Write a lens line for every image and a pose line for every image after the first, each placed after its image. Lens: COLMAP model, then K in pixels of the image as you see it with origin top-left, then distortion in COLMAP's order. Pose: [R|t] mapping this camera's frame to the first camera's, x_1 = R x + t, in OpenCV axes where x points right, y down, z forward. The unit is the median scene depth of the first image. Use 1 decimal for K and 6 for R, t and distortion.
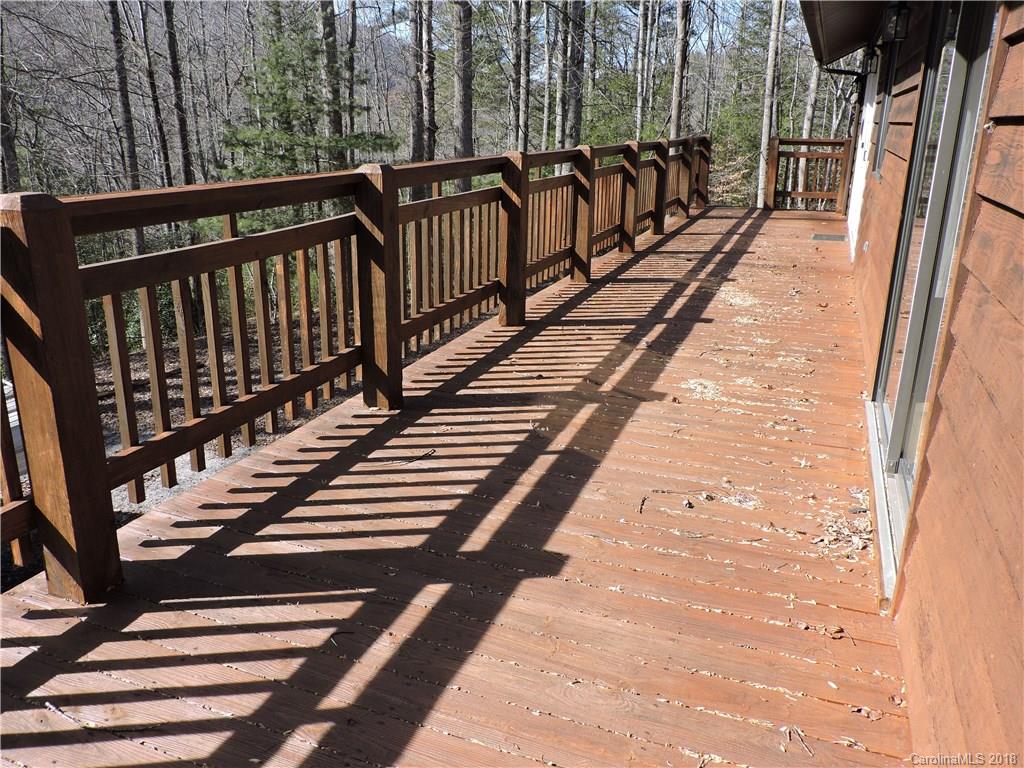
lens RADIAL K [[833.7, 0, 512.0], [0, 833.7, 384.0], [0, 0, 1]] dist [0.000084, -0.000120]
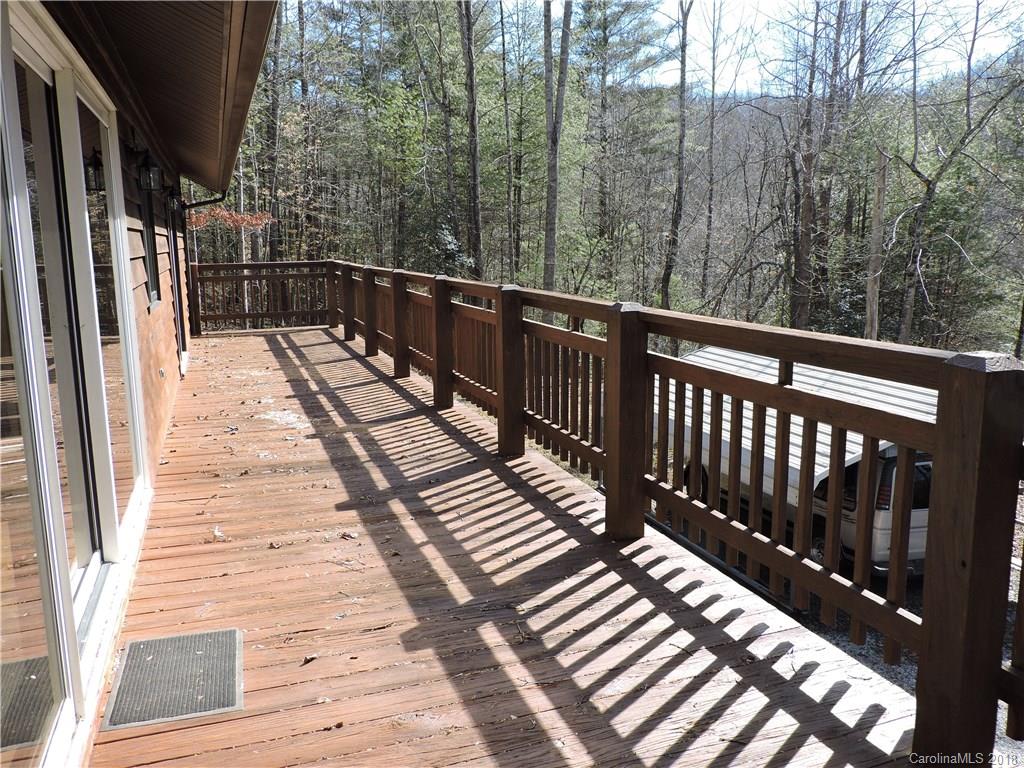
lens RADIAL K [[833.7, 0, 512.0], [0, 833.7, 384.0], [0, 0, 1]] dist [0.000084, -0.000120]
pose [[-0.765397, 0.037624, -0.642458, 0.618165], [-0.254413, 0.899282, 0.355761, -0.491420], [0.591136, 0.435748, -0.678736, 1.643746]]
